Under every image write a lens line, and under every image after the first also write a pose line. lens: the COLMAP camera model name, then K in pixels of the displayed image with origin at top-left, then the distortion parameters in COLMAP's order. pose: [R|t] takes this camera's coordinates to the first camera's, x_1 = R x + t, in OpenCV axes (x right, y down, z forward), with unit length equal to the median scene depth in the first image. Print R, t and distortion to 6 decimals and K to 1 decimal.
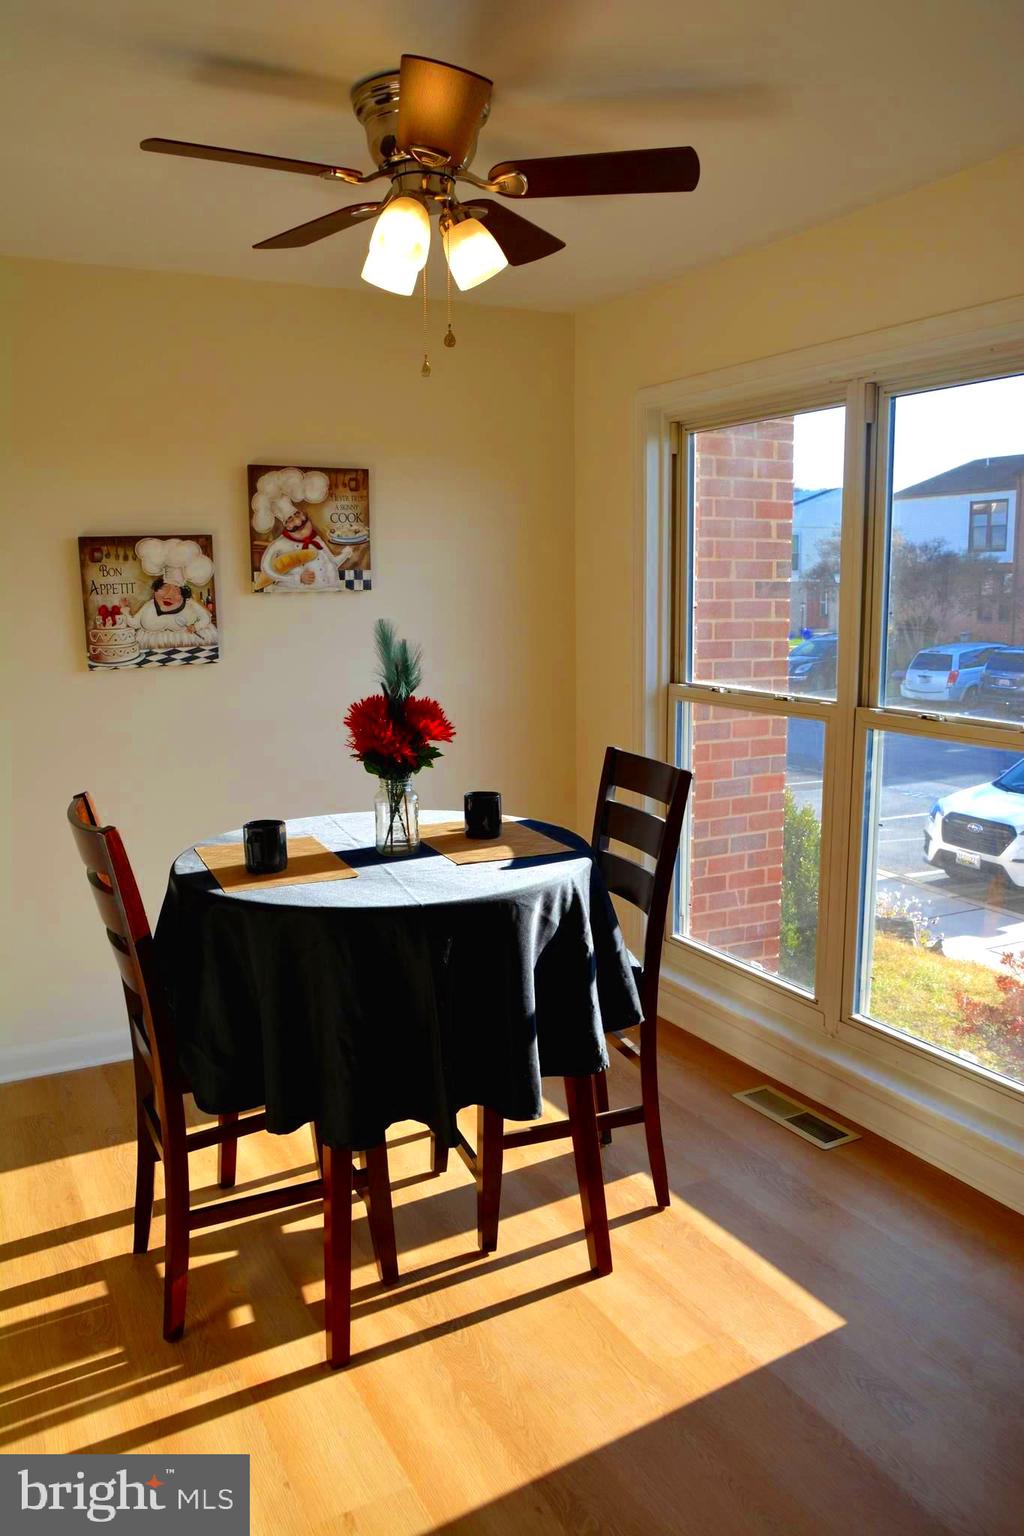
lens RADIAL K [[1152.1, 0, 514.7], [0, 1152.1, 780.8], [0, 0, 1]] dist [-0.130403, 0.119059]
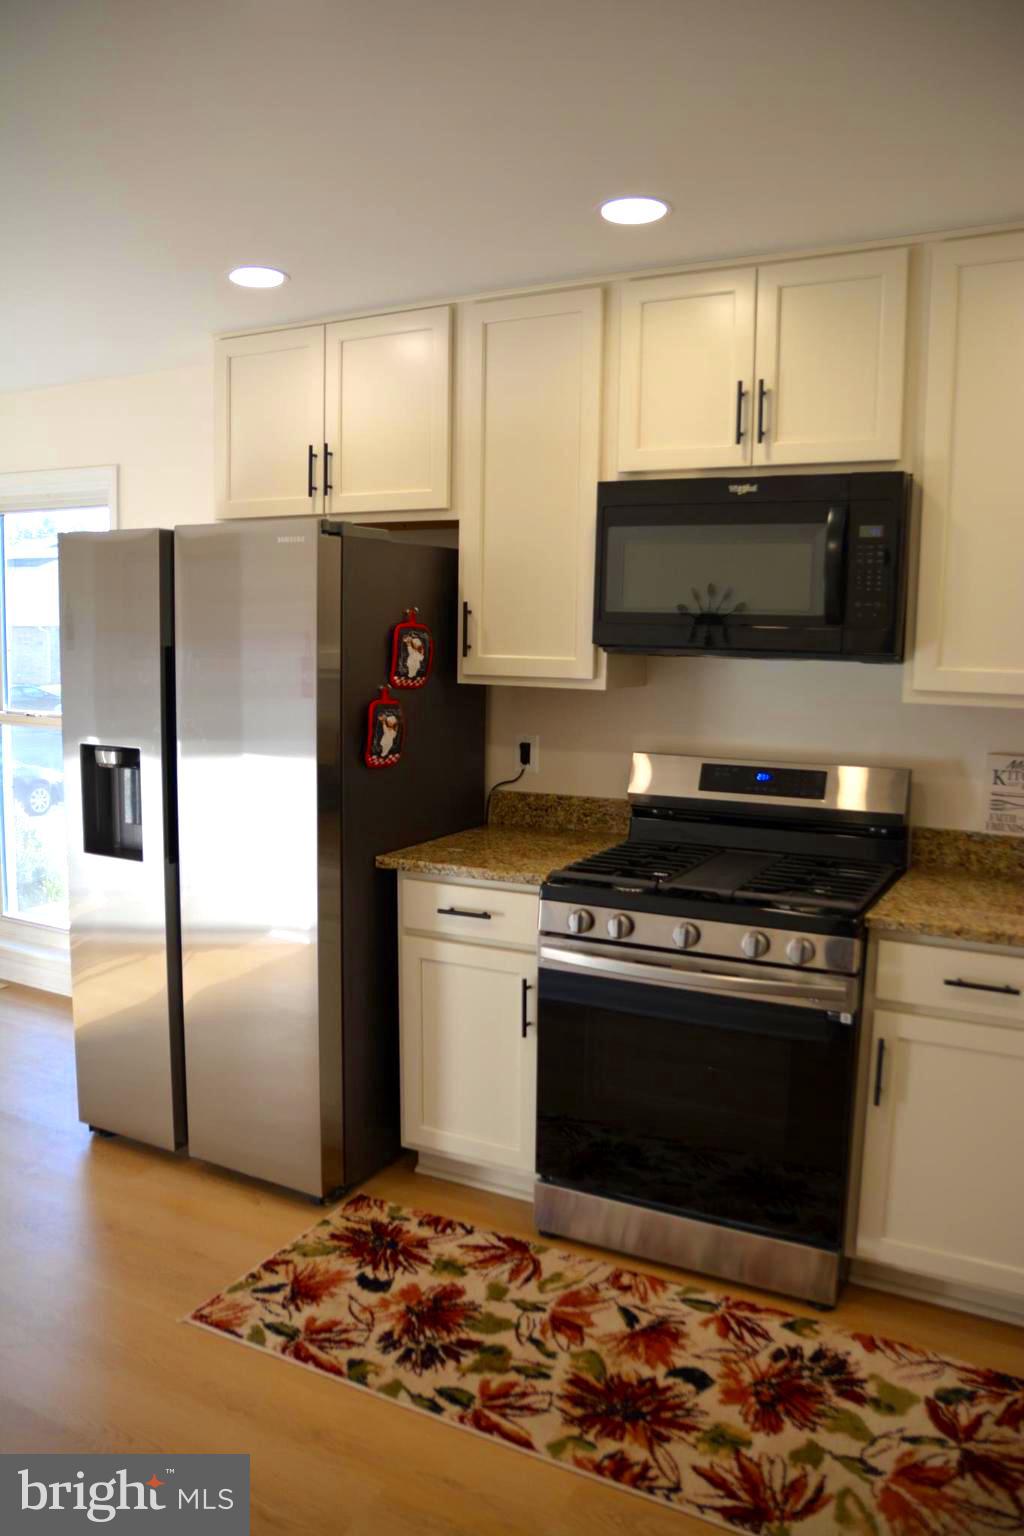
lens RADIAL K [[1152.1, 0, 514.7], [0, 1152.1, 780.8], [0, 0, 1]] dist [-0.130403, 0.119059]
pose [[0.830847, -0.045839, 0.554610, 0.035666], [0.067188, 0.997574, -0.018203, 0.095964], [-0.552430, 0.052387, 0.831911, -0.601283]]
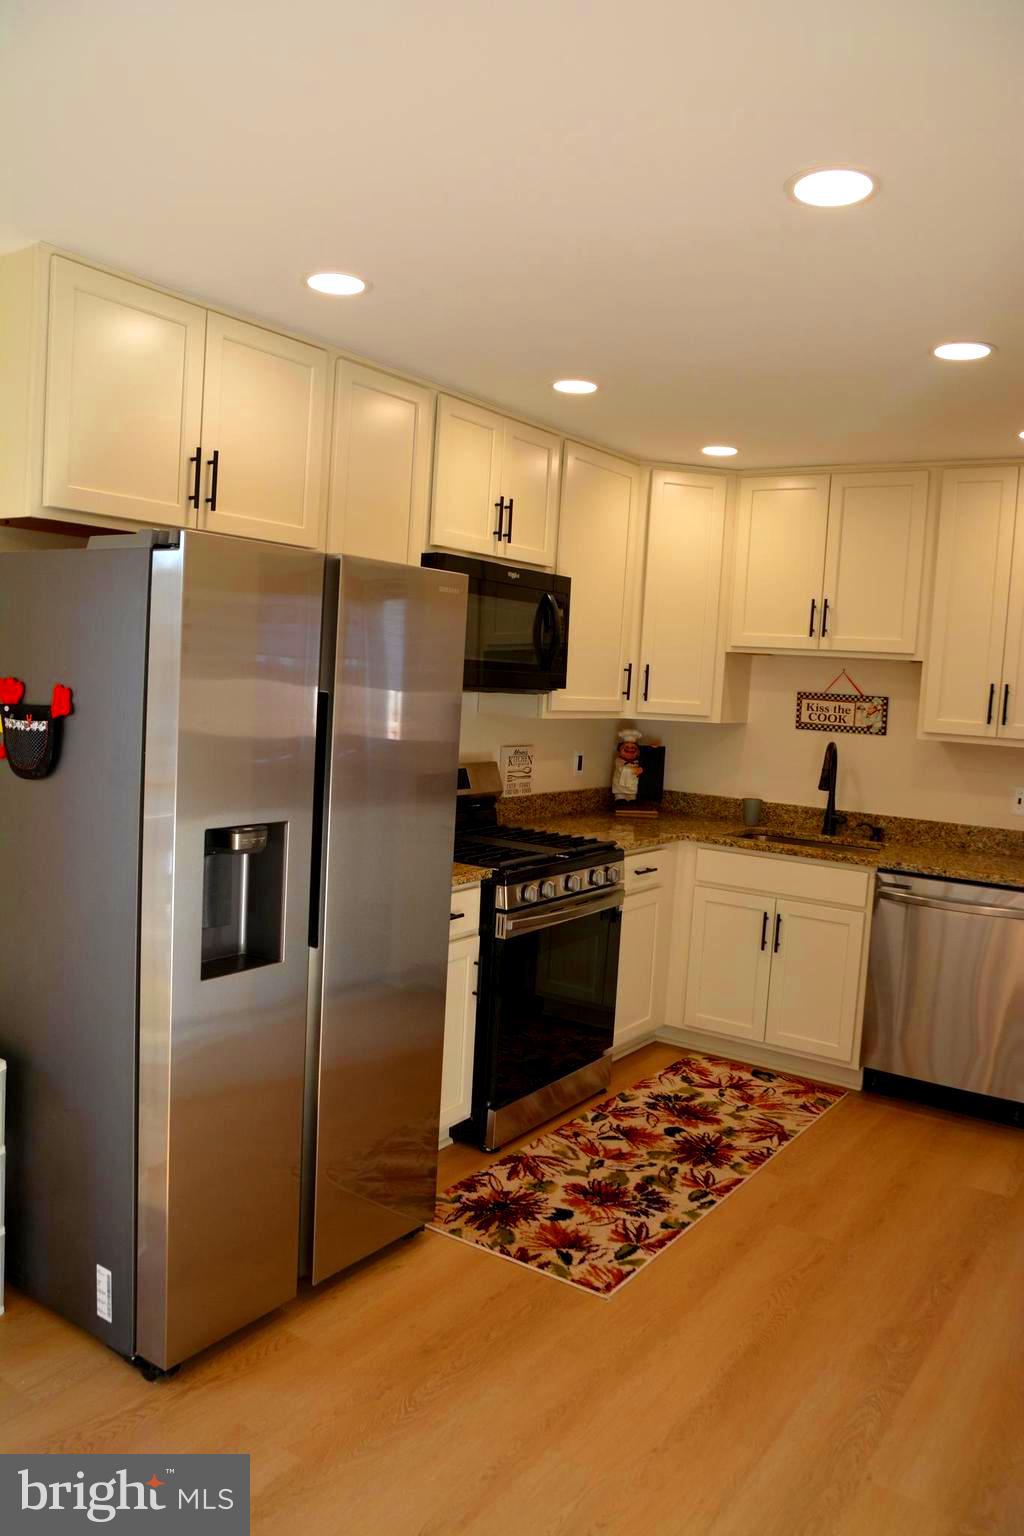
lens RADIAL K [[1152.1, 0, 514.7], [0, 1152.1, 780.8], [0, 0, 1]] dist [-0.130403, 0.119059]
pose [[-0.457713, -0.095958, 0.883907, -0.406455], [0.100727, 0.982162, 0.158784, -0.087532], [-0.883376, 0.161711, -0.439883, 0.475155]]
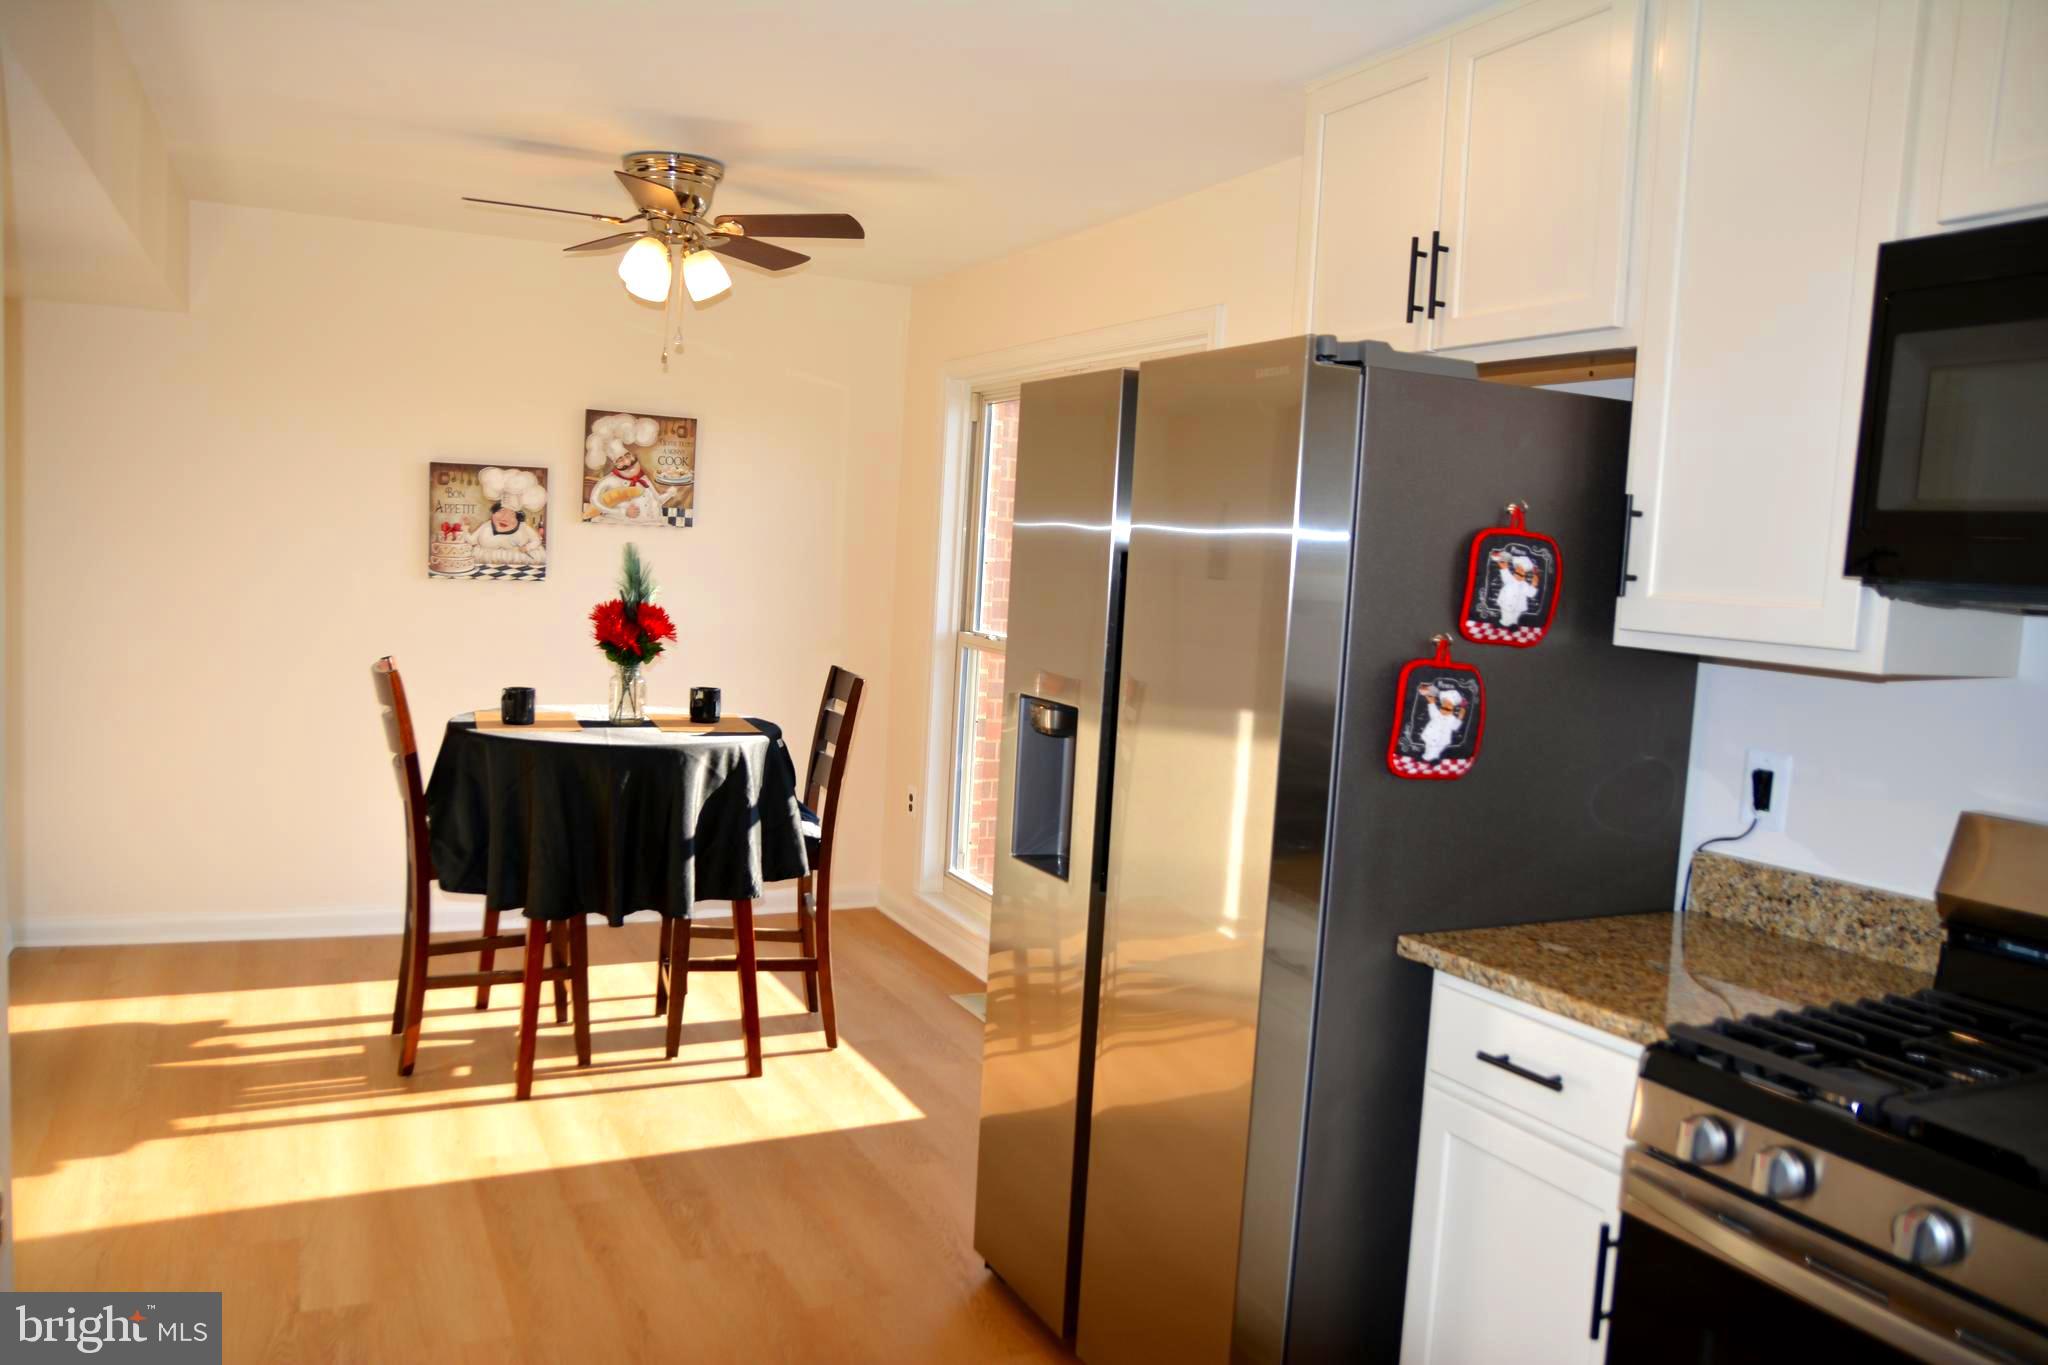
lens RADIAL K [[1536.1, 0, 1013.7], [0, 1536.1, 690.9], [0, 0, 1]] dist [-0.130403, 0.119059]
pose [[0.996298, 0.072884, -0.045579, 0.286147], [-0.076328, 0.993944, -0.079054, 0.090177], [0.039541, 0.082240, 0.995828, -0.477372]]
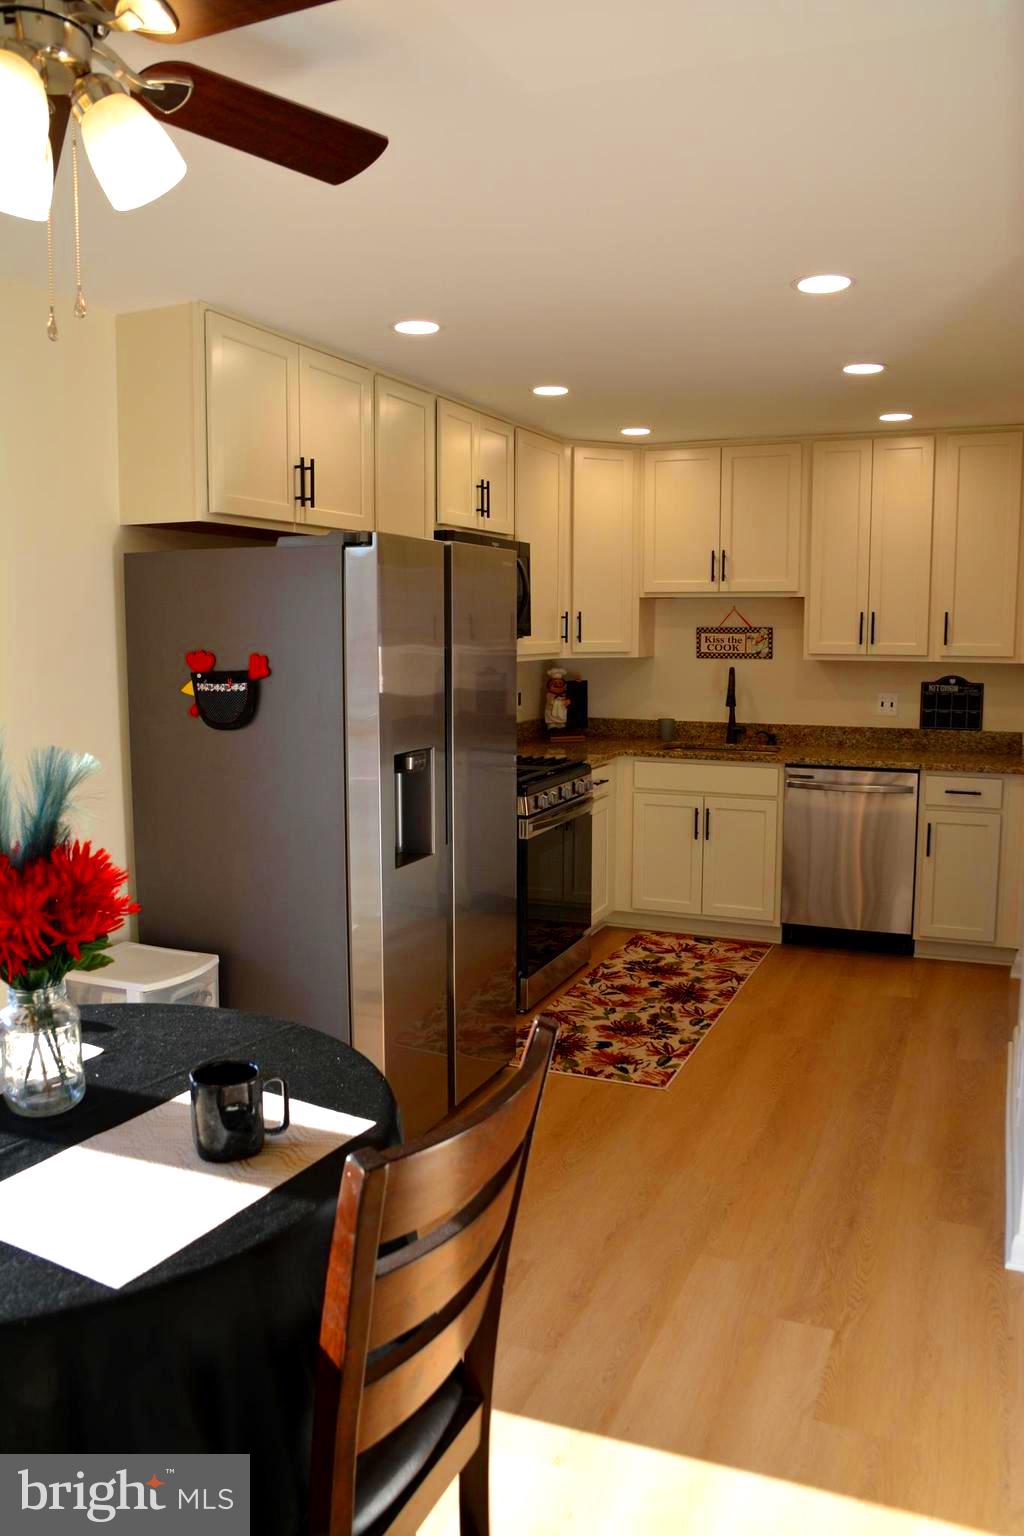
lens RADIAL K [[1162.5, 0, 525.5], [0, 1162.5, 775.6], [0, 0, 1]] dist [-0.129579, 0.164887]
pose [[-0.626728, -0.087820, 0.774274, -0.502375], [0.139435, 0.964954, 0.222311, -0.142386], [-0.766662, 0.247290, -0.592518, 0.802588]]
